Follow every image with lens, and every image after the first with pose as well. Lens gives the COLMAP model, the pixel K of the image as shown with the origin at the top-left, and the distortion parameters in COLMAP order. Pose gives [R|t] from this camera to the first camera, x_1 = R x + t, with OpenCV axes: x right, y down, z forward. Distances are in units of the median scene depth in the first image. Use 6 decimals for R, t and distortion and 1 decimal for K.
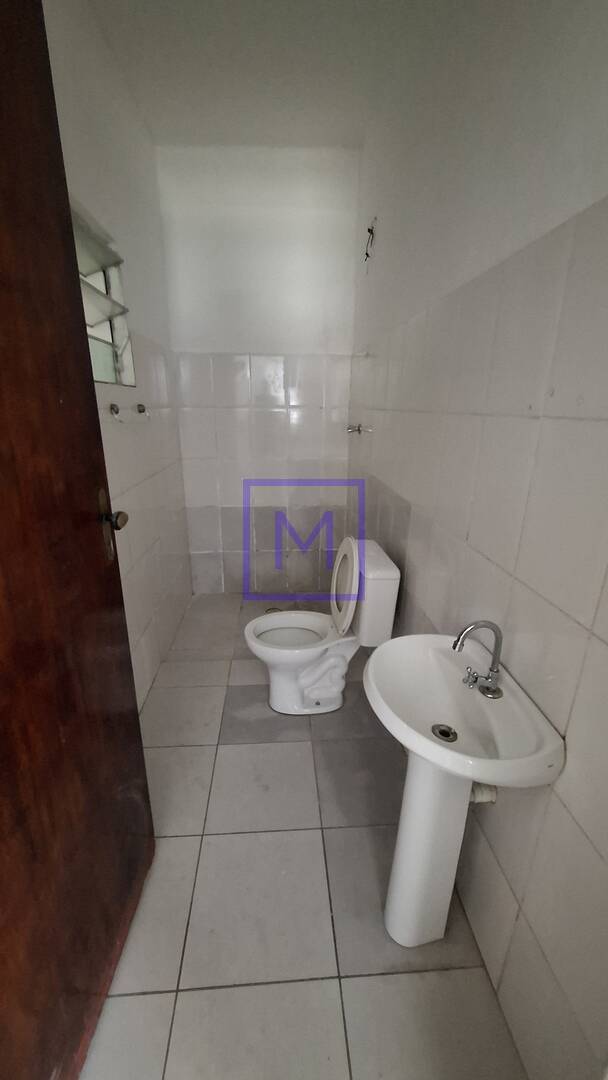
lens RADIAL K [[426.7, 0, 303.8], [0, 426.7, 543.9], [0, 0, 1]] dist [-0.002901, 0.000755]
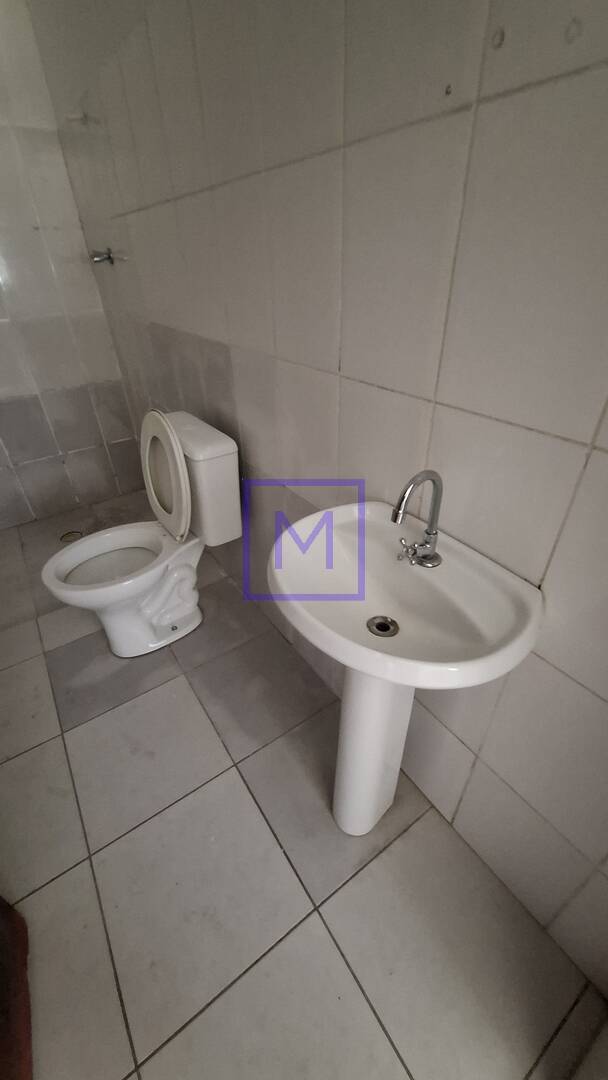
lens RADIAL K [[426.7, 0, 303.8], [0, 426.7, 543.9], [0, 0, 1]] dist [-0.002901, 0.000755]
pose [[0.861909, -0.314442, 0.397792, -0.030263], [0.194470, 0.929503, 0.313378, 0.016133], [-0.468288, -0.192745, 0.862297, 0.225070]]
